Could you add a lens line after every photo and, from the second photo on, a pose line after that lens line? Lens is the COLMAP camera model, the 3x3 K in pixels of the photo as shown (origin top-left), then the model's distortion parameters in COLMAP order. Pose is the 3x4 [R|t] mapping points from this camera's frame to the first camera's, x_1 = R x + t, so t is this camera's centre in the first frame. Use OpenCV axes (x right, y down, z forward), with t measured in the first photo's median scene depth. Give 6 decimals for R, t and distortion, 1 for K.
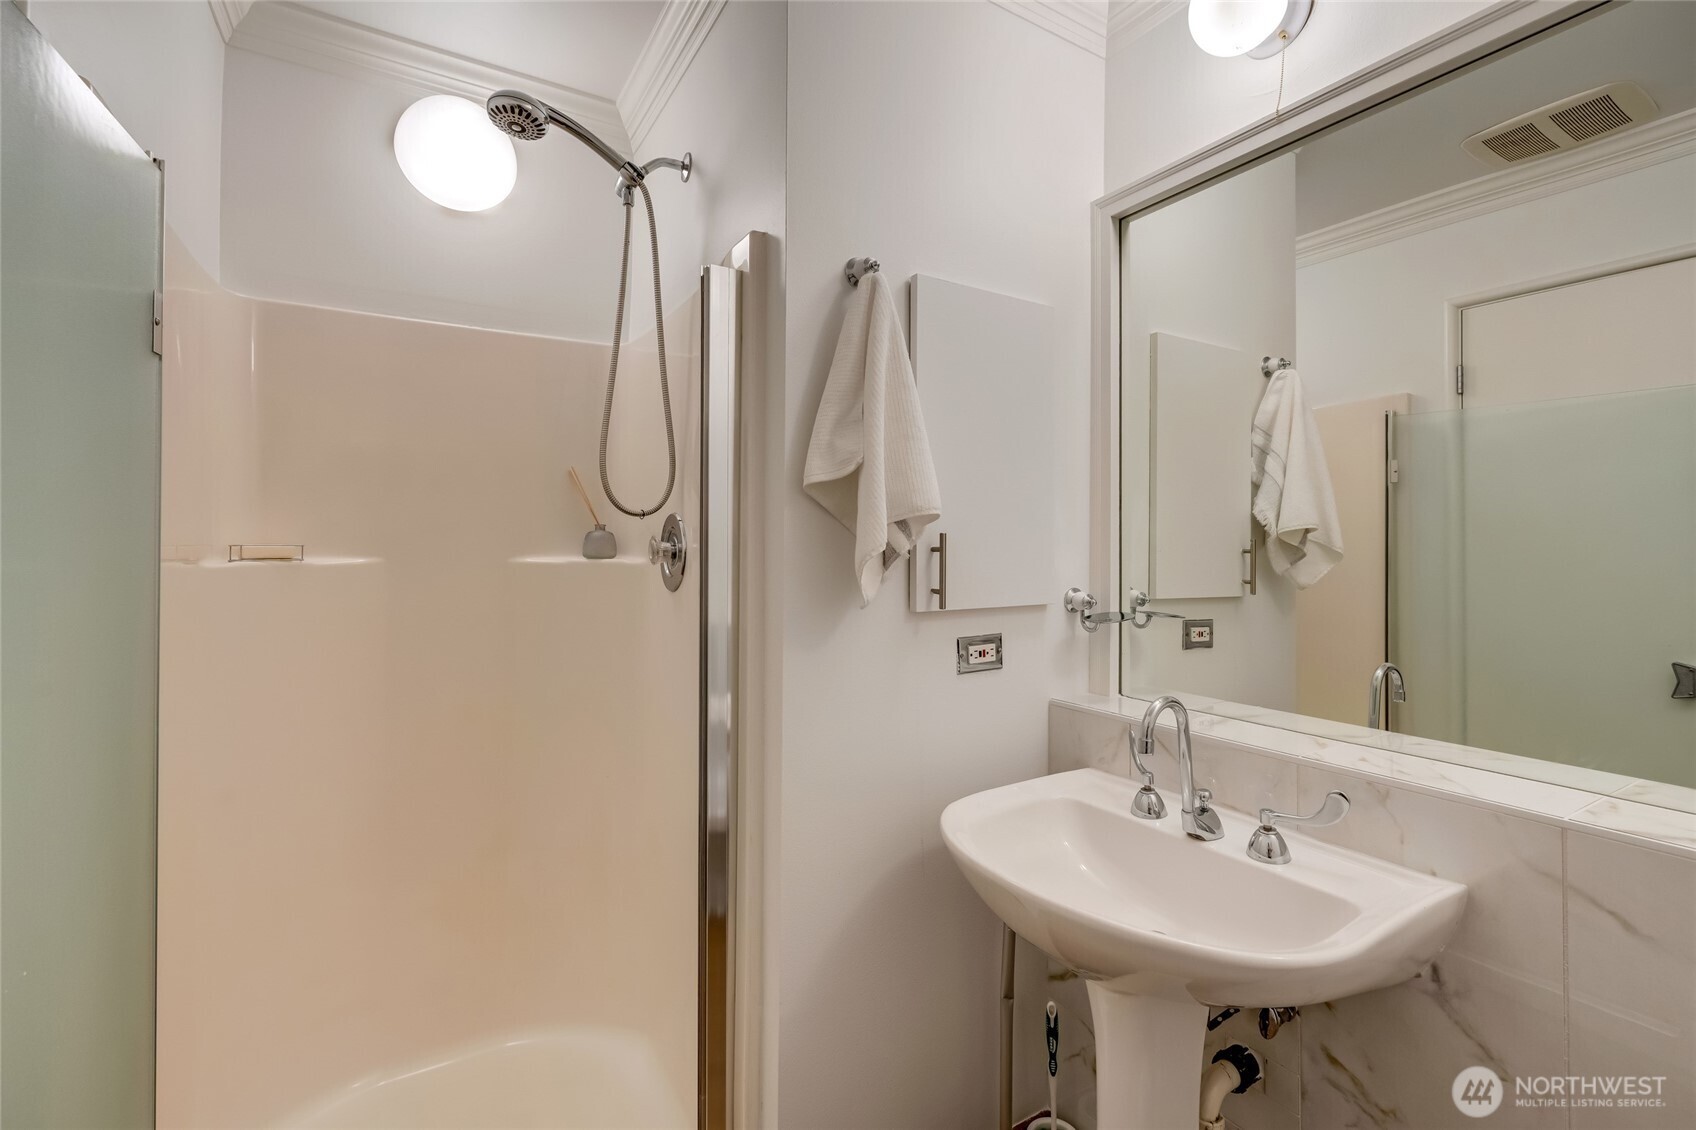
lens RADIAL K [[743.4, 0, 850.3], [0, 743.4, 539.8], [0, 0, 1]] dist [-0.000661, -0.000148]
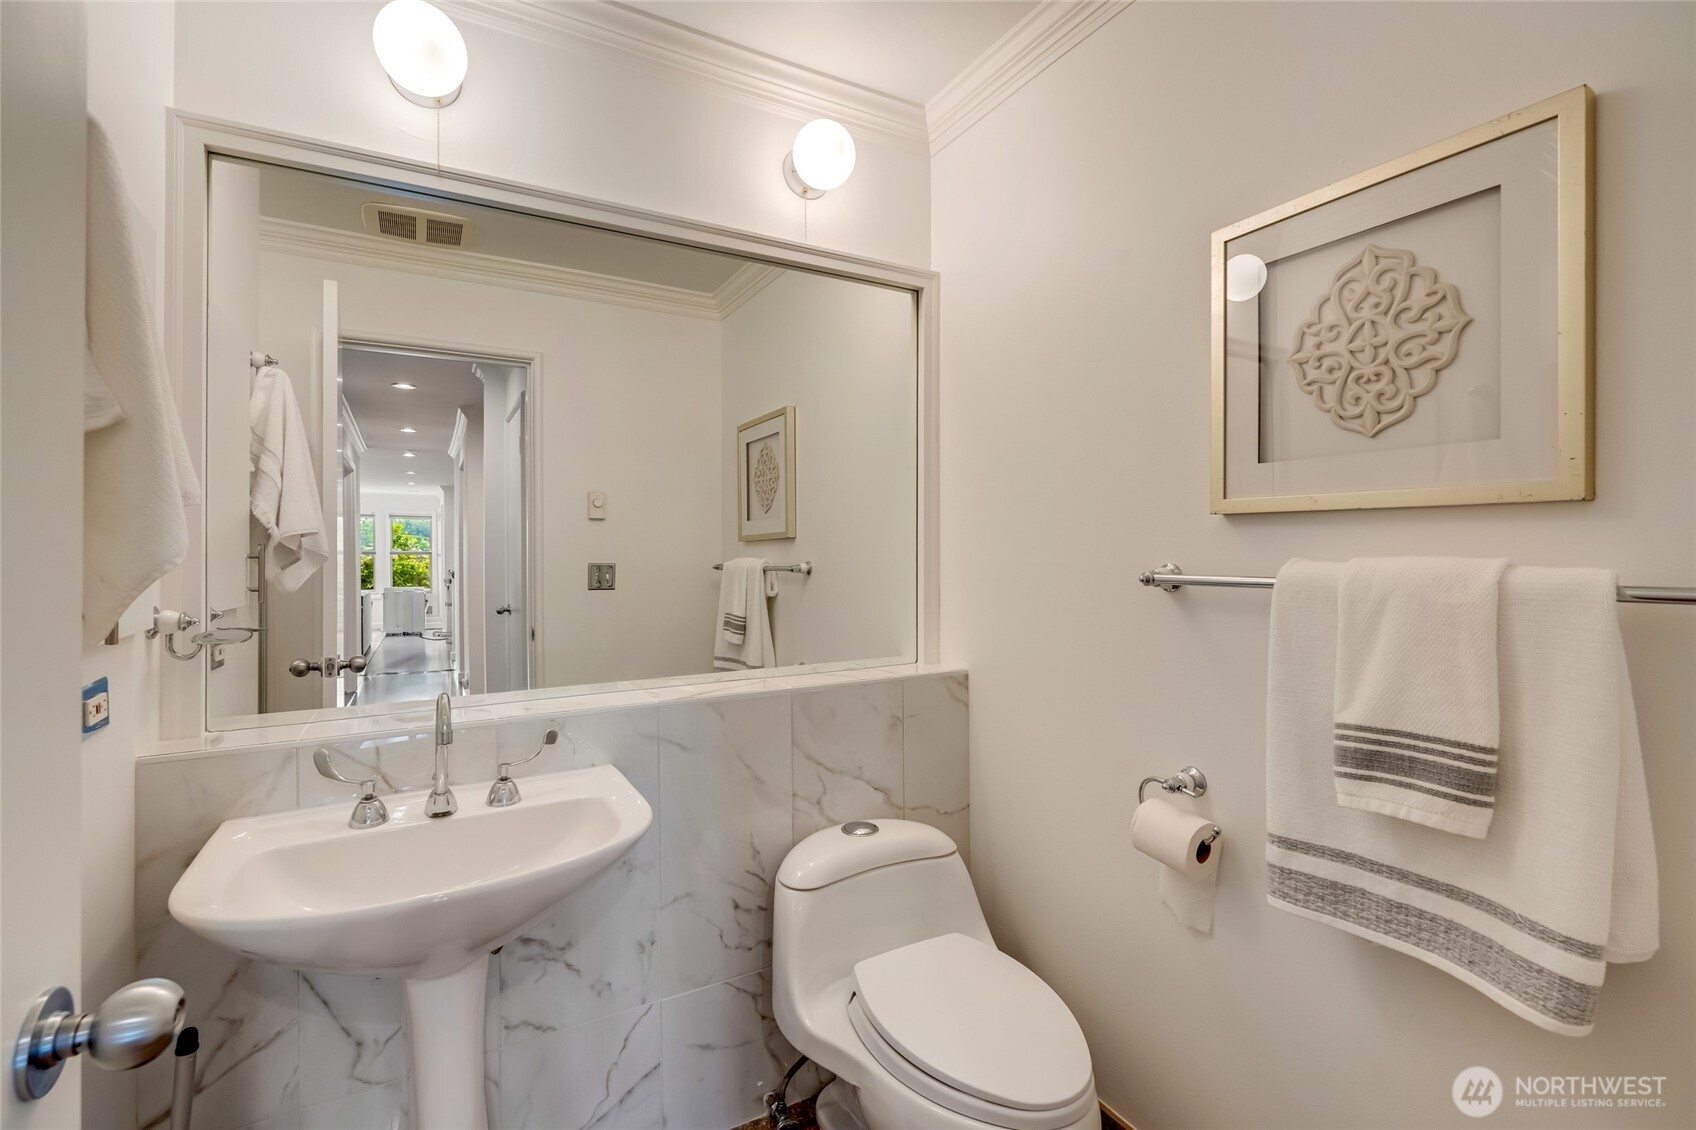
lens RADIAL K [[745.4, 0, 862.0], [0, 745.4, 556.6], [0, 0, 1]] dist [-0.001131, 0.000195]
pose [[0.034709, -0.012739, 0.999316, -0.366681], [-0.001039, 0.999918, 0.012782, 0.003152], [-0.999397, -0.001482, 0.034693, 0.209926]]
